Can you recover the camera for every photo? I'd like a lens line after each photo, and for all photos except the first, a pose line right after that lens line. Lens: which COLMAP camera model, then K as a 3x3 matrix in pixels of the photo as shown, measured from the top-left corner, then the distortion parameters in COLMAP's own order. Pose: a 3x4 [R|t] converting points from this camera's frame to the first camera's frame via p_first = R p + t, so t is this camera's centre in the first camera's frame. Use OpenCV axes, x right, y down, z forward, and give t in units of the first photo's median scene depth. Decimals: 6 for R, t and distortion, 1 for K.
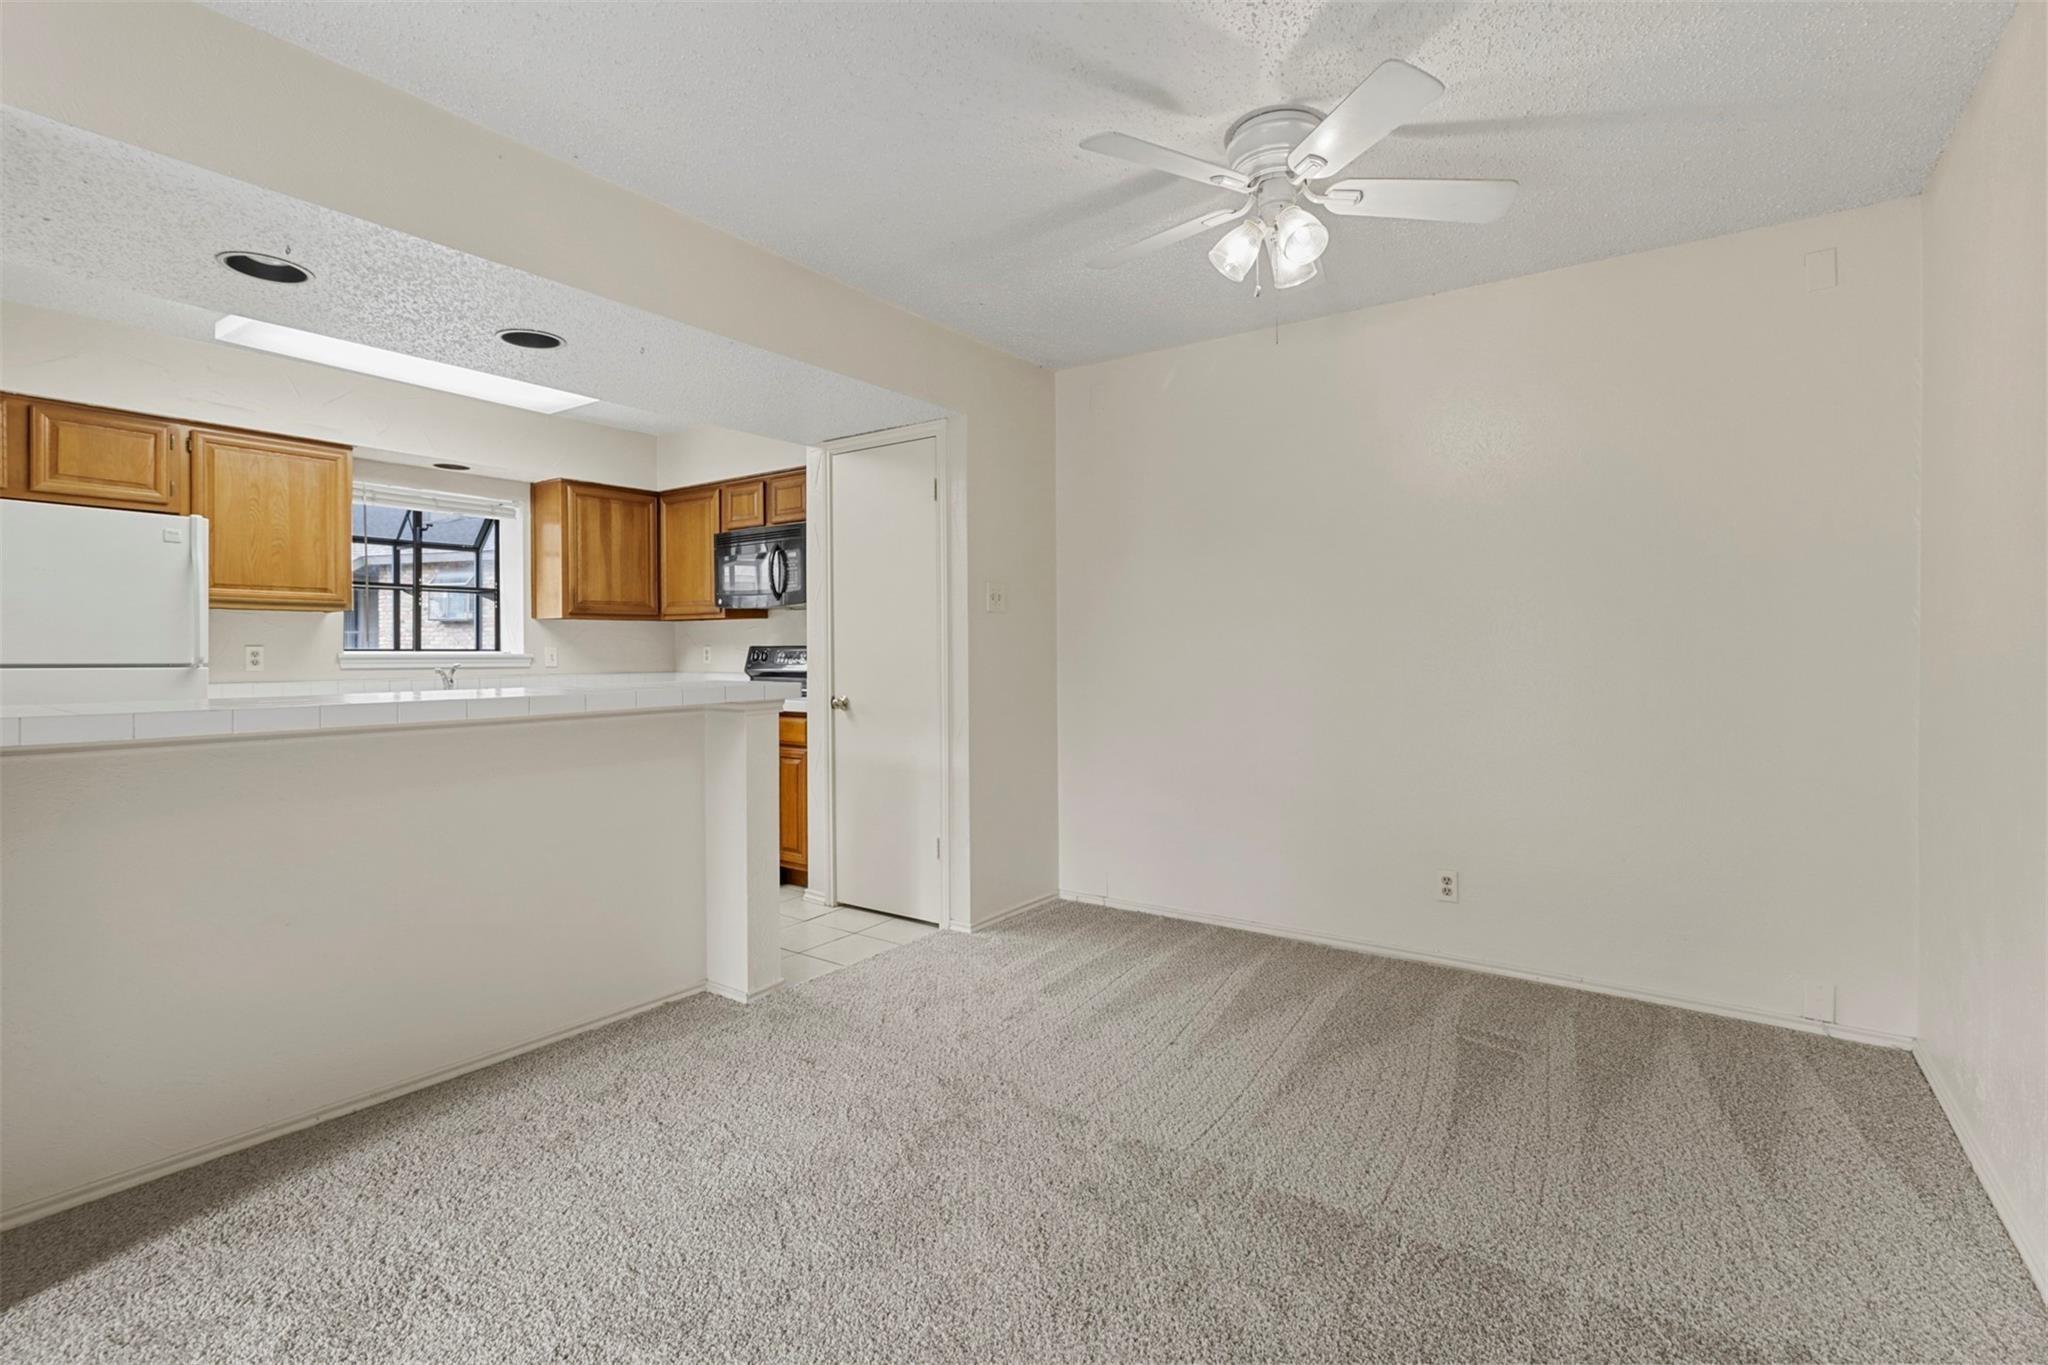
lens RADIAL K [[958.7, 0, 1020.8], [0, 958.7, 660.6], [0, 0, 1]] dist [-0.000901, -0.000214]
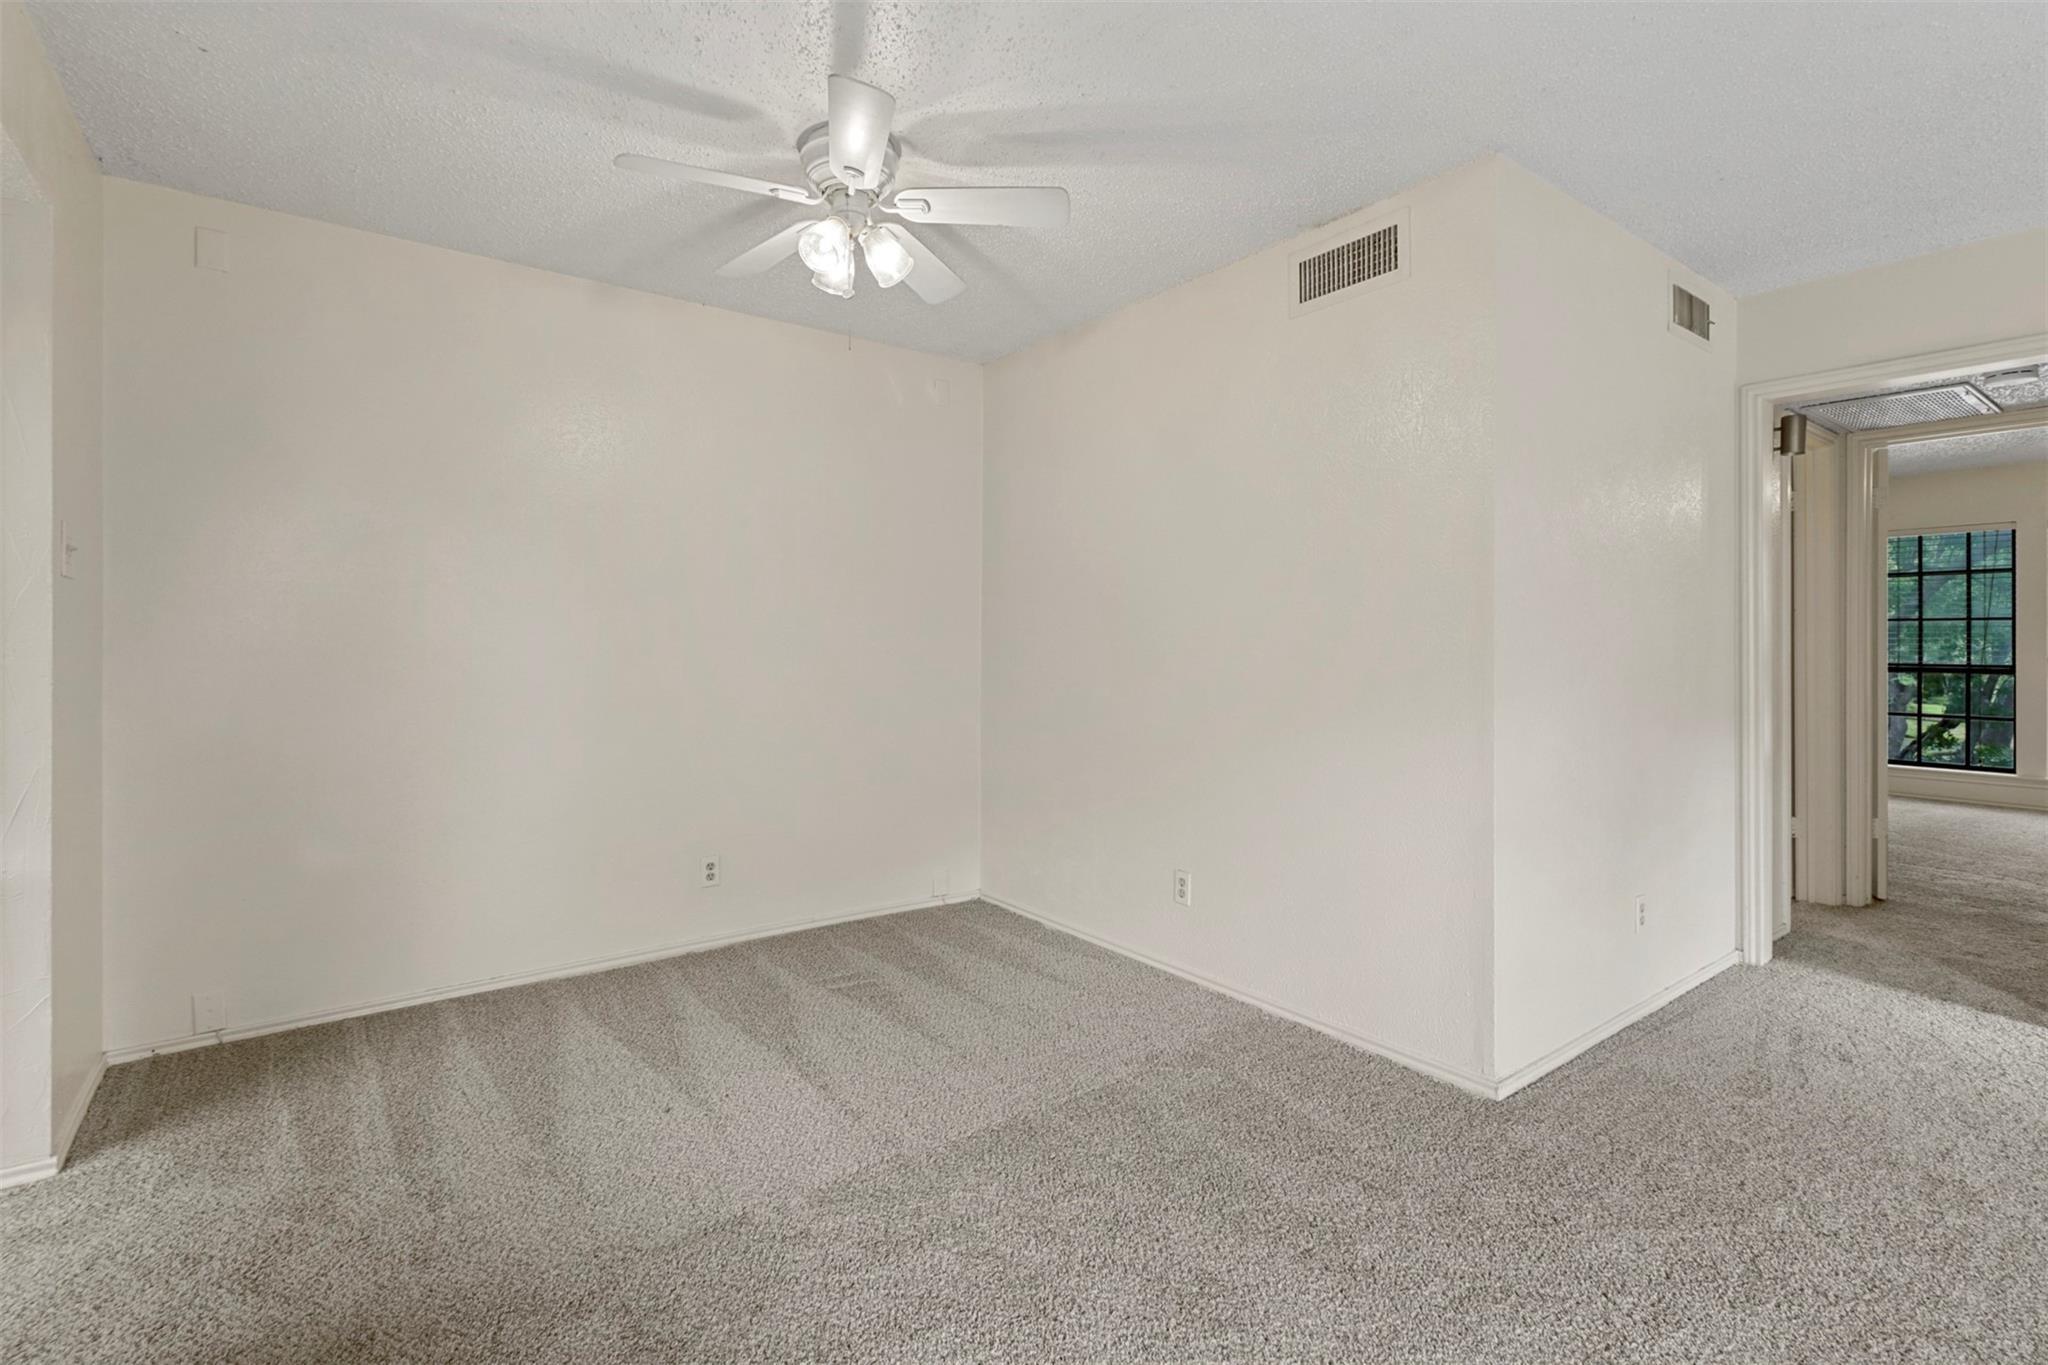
lens RADIAL K [[948.1, 0, 1027.2], [0, 948.1, 646.4], [0, 0, 1]] dist [0.000467, 0.000045]
pose [[0.293557, 0.000721, 0.955941, -0.510740], [0.008114, 0.999962, -0.003246, -0.006019], [-0.955907, 0.008709, 0.293539, 0.412481]]
